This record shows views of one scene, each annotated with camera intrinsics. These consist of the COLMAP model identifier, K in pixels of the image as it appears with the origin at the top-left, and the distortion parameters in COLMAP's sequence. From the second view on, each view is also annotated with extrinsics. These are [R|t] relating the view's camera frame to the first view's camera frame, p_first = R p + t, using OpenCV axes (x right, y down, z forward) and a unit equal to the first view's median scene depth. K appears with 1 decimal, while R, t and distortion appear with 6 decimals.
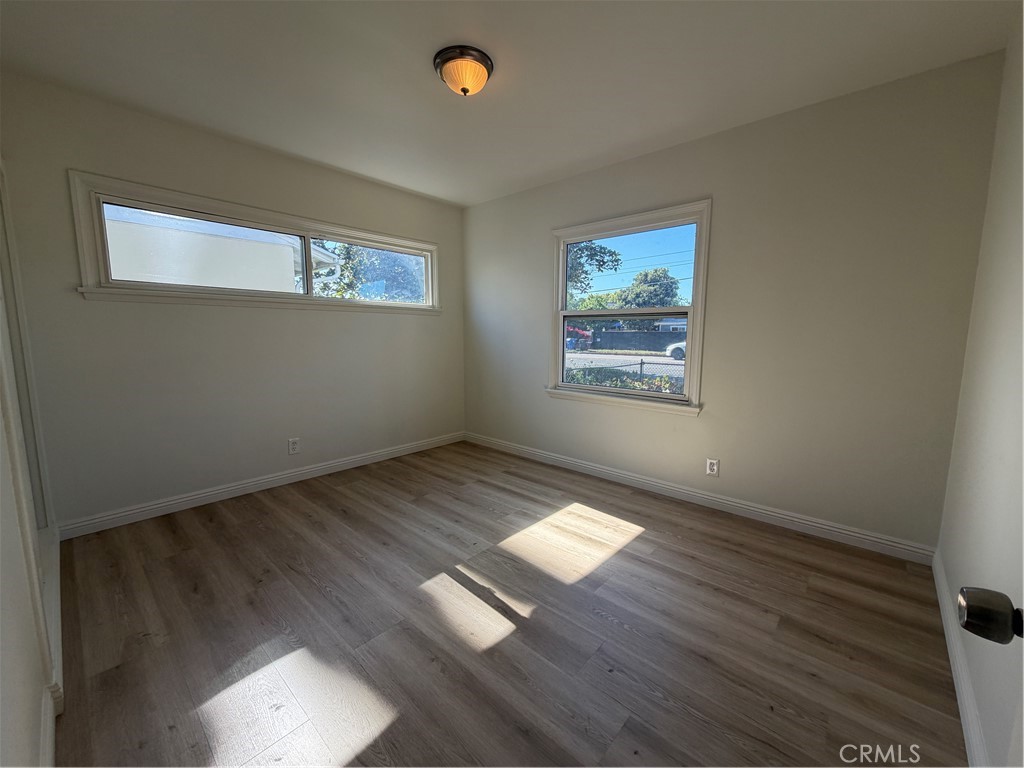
lens RADIAL K [[406.5, 0, 514.9], [0, 406.5, 386.0], [0, 0, 1]] dist [0.000573, -0.000430]
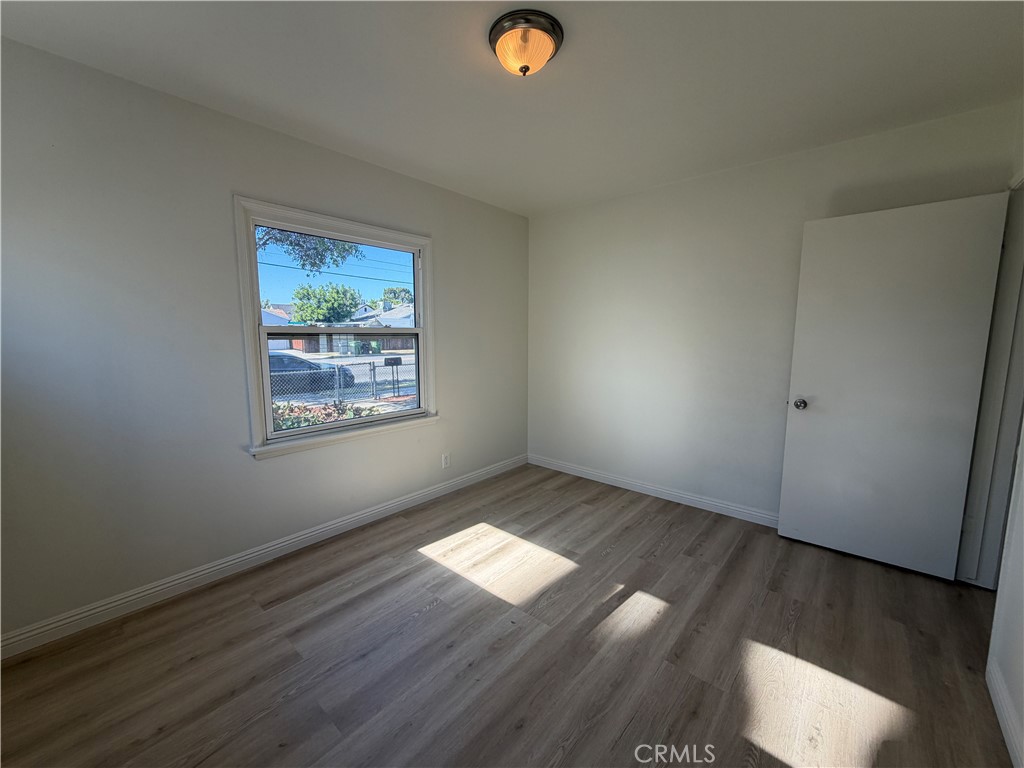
lens RADIAL K [[406.5, 0, 509.8], [0, 406.5, 386.8], [0, 0, 1]] dist [0.000573, -0.000430]
pose [[-0.011302, -0.132556, 0.991111, -0.745993], [0.129713, 0.982605, 0.132898, -0.166533], [-0.991487, 0.130062, 0.006089, 0.827190]]
